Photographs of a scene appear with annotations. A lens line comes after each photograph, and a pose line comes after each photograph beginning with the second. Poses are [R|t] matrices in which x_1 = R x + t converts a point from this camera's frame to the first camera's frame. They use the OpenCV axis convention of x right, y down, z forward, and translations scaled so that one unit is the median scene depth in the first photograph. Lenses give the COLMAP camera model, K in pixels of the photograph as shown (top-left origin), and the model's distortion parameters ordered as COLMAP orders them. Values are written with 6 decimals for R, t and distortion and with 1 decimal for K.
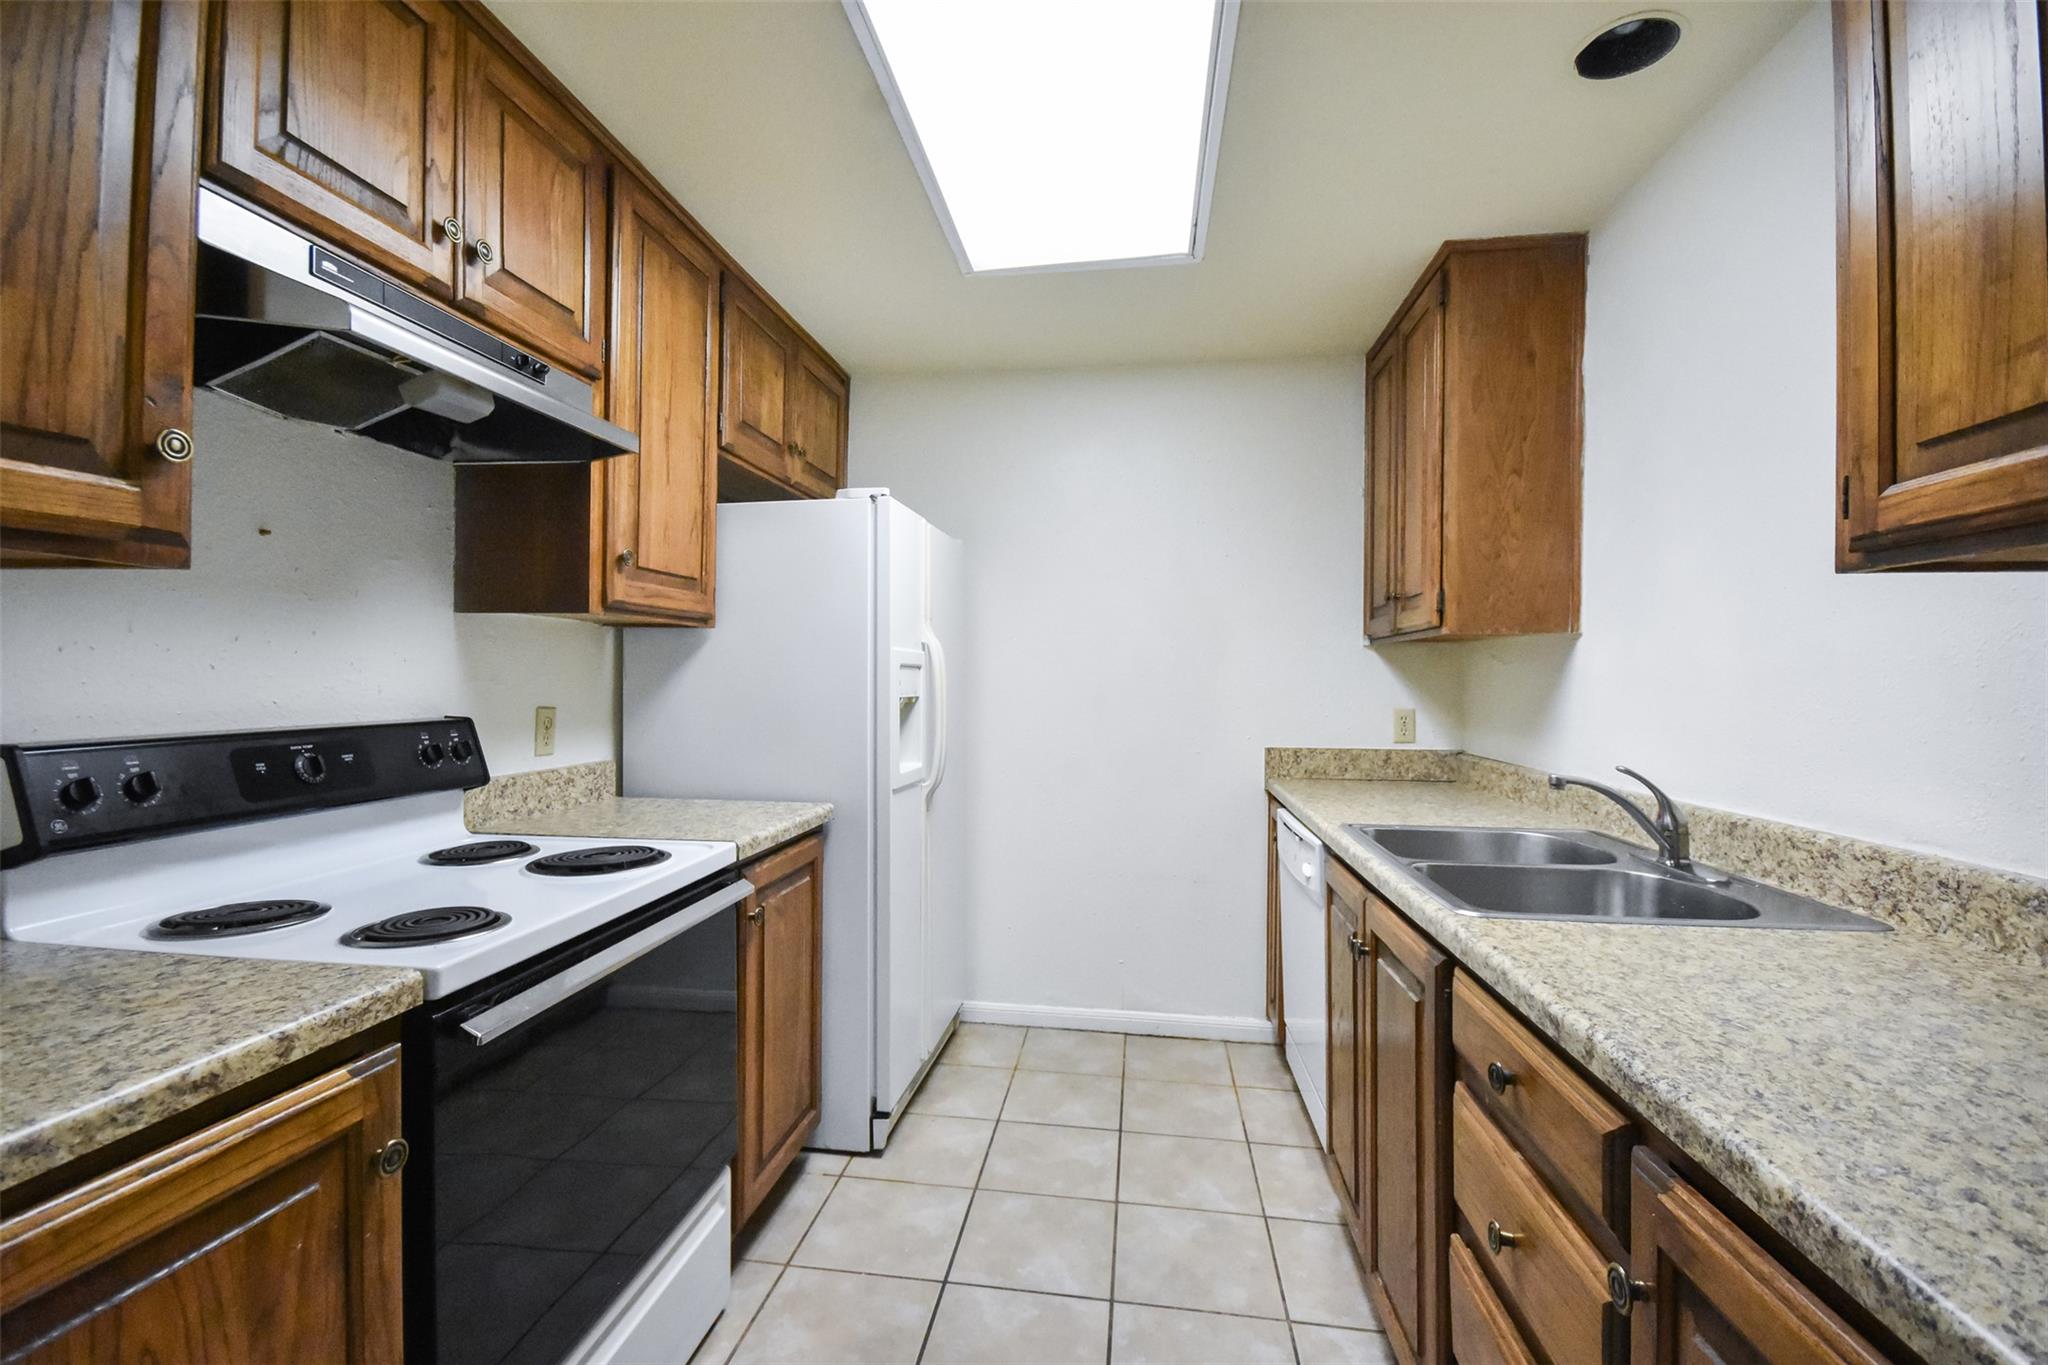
lens RADIAL K [[933.6, 0, 1003.7], [0, 933.6, 683.1], [0, 0, 1]] dist [0.019924, -0.007320]
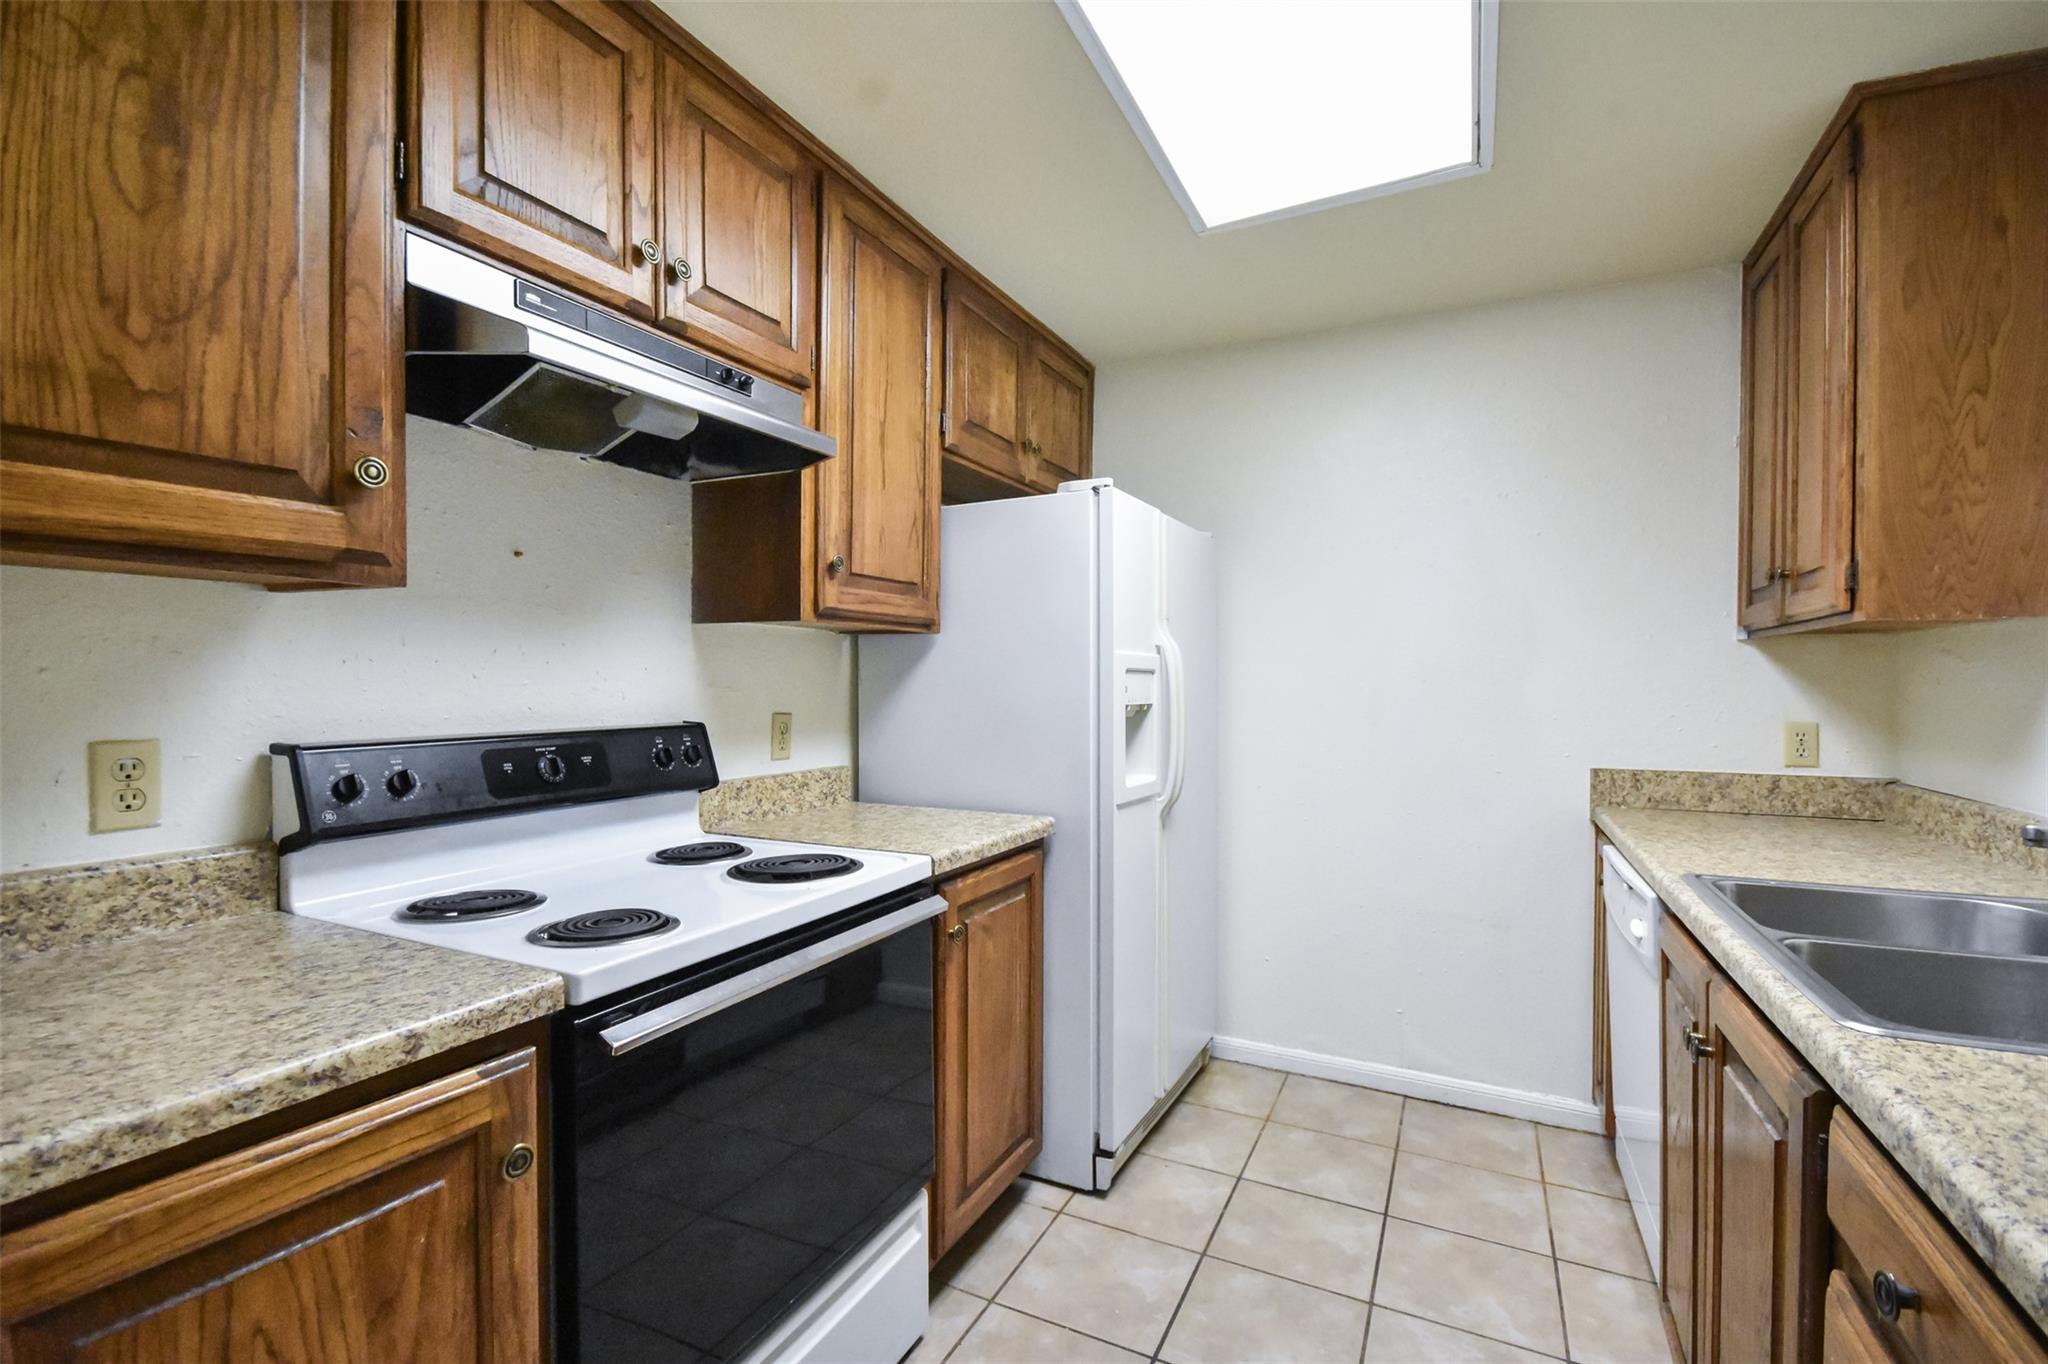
lens RADIAL K [[933.6, 0, 1009.2], [0, 933.6, 696.2], [0, 0, 1]] dist [0.019924, -0.007320]
pose [[0.950076, 0.001303, -0.312017, 0.095179], [0.001204, 0.999969, 0.007843, -0.001135], [0.312017, -0.007827, 0.950044, 0.123021]]
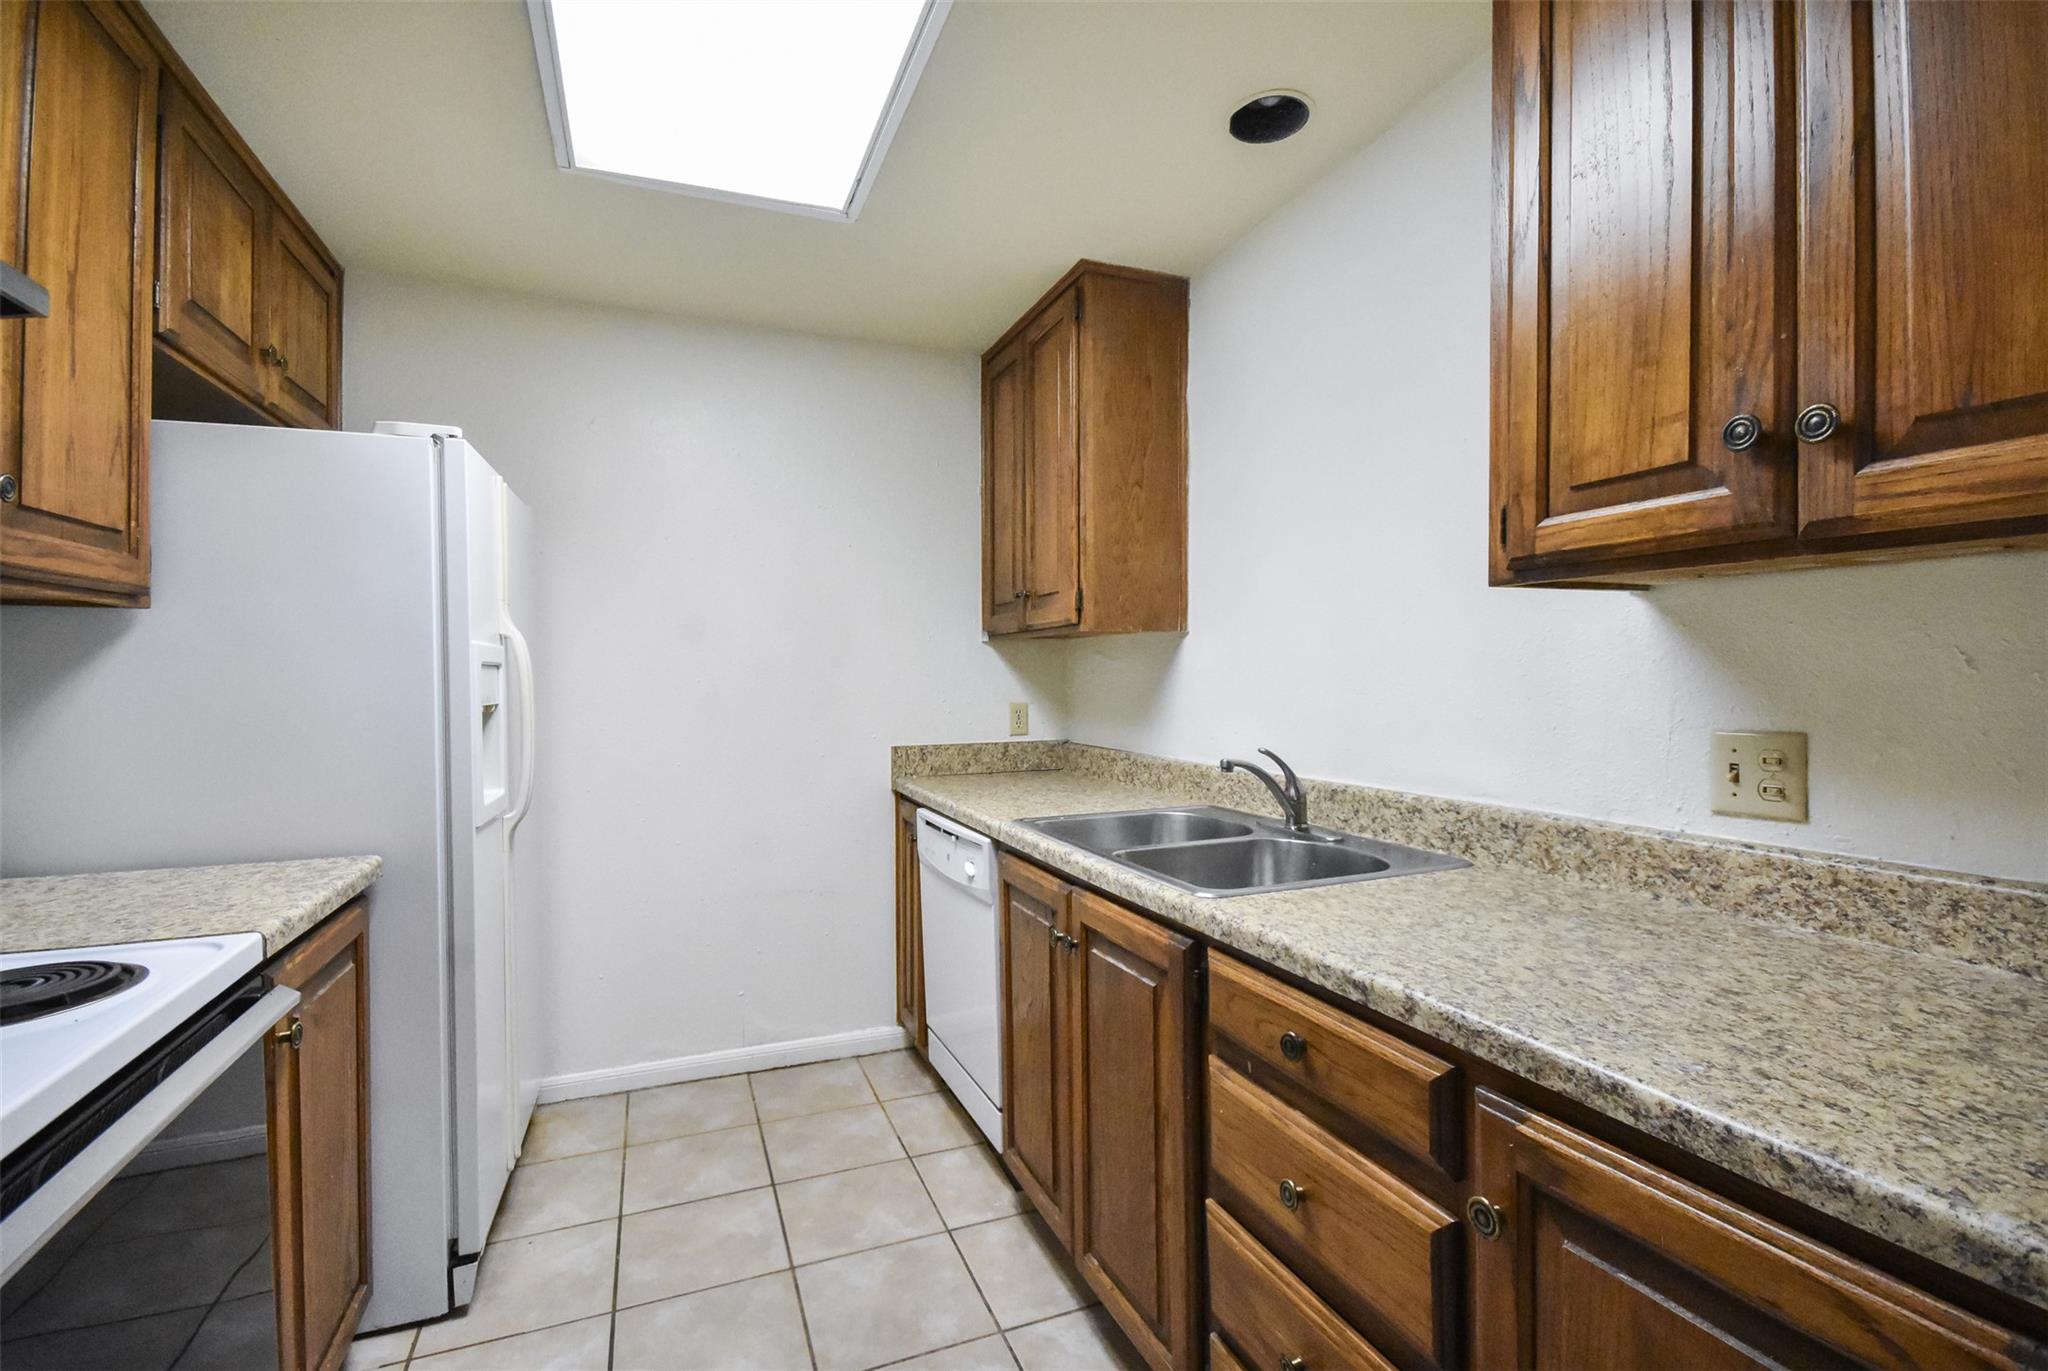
lens RADIAL K [[947.2, 0, 1032.4], [0, 947.2, 689.5], [0, 0, 1]] dist [0.020016, -0.004640]
pose [[0.857428, -0.020131, 0.514211, -0.175683], [0.014585, 0.999784, 0.014822, -0.004621], [-0.514398, -0.005209, 0.857536, 0.143952]]
